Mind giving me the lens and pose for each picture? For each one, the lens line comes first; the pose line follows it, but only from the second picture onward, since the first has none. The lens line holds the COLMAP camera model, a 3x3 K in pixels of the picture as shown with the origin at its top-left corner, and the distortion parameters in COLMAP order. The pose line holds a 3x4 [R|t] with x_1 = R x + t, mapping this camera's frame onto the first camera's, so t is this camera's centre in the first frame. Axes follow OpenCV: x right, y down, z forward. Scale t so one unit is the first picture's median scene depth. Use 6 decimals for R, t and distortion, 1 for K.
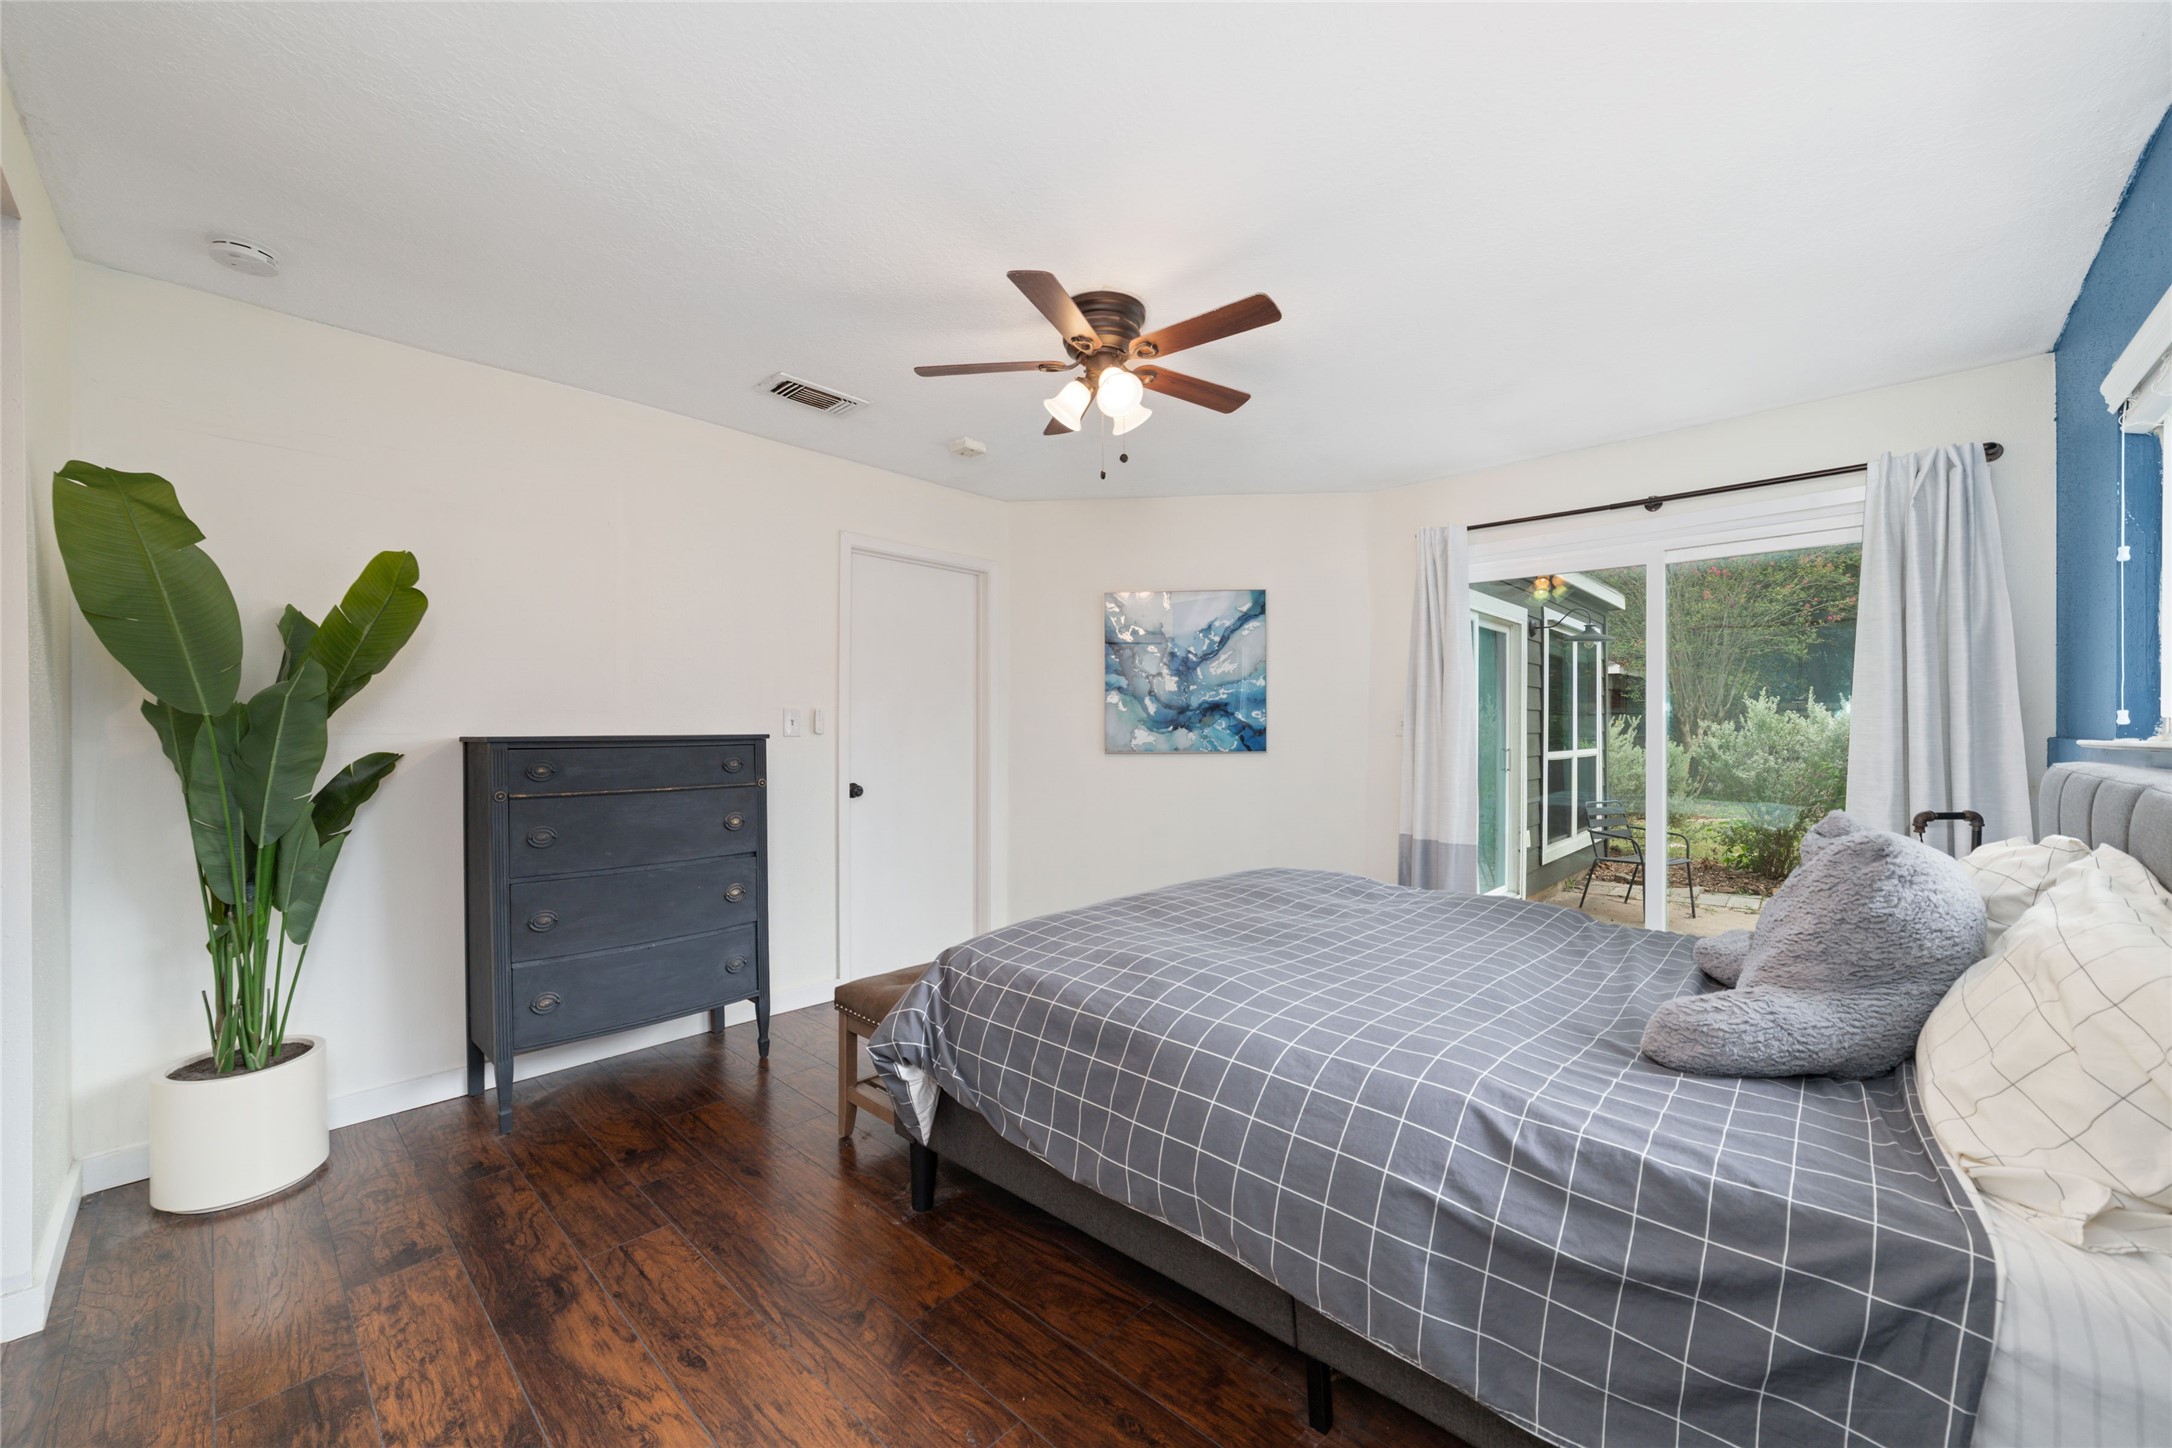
lens RADIAL K [[842.2, 0, 1080.7], [0, 842.2, 726.7], [0, 0, 1]] dist [-0.004604, -0.000088]
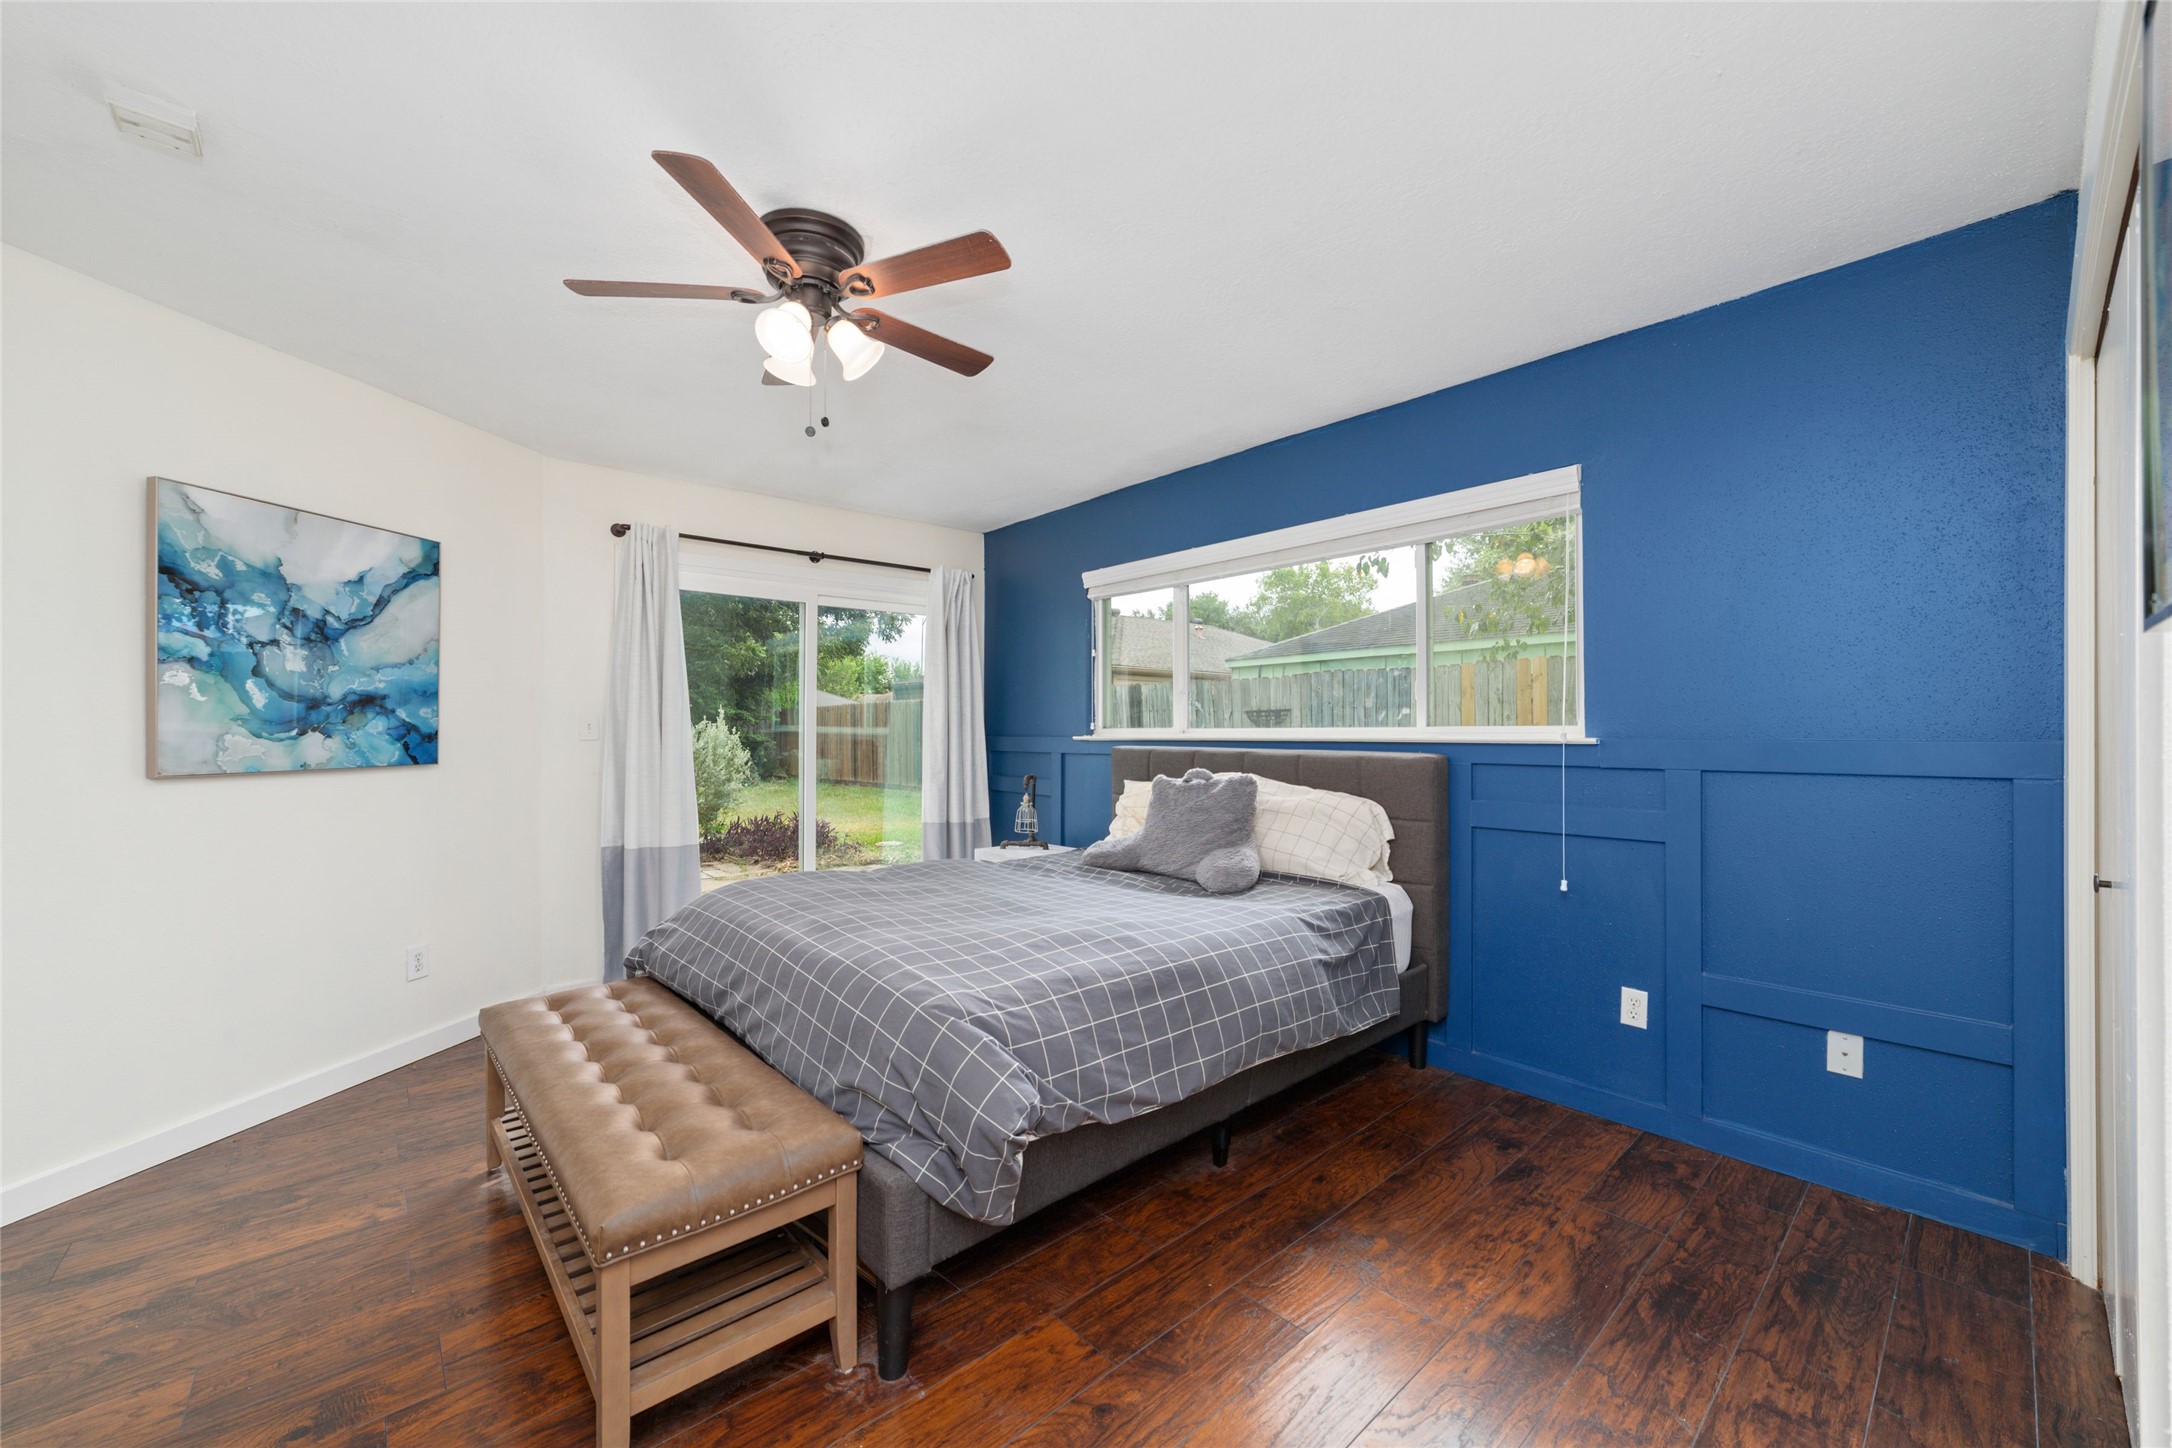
lens RADIAL K [[842.2, 0, 1082.2], [0, 842.2, 726.4], [0, 0, 1]] dist [-0.004604, -0.000088]
pose [[0.088091, 0.004264, 0.996103, -0.453960], [-0.000125, 0.999991, -0.004270, 0.000035], [-0.996112, 0.000251, 0.088091, 0.377465]]
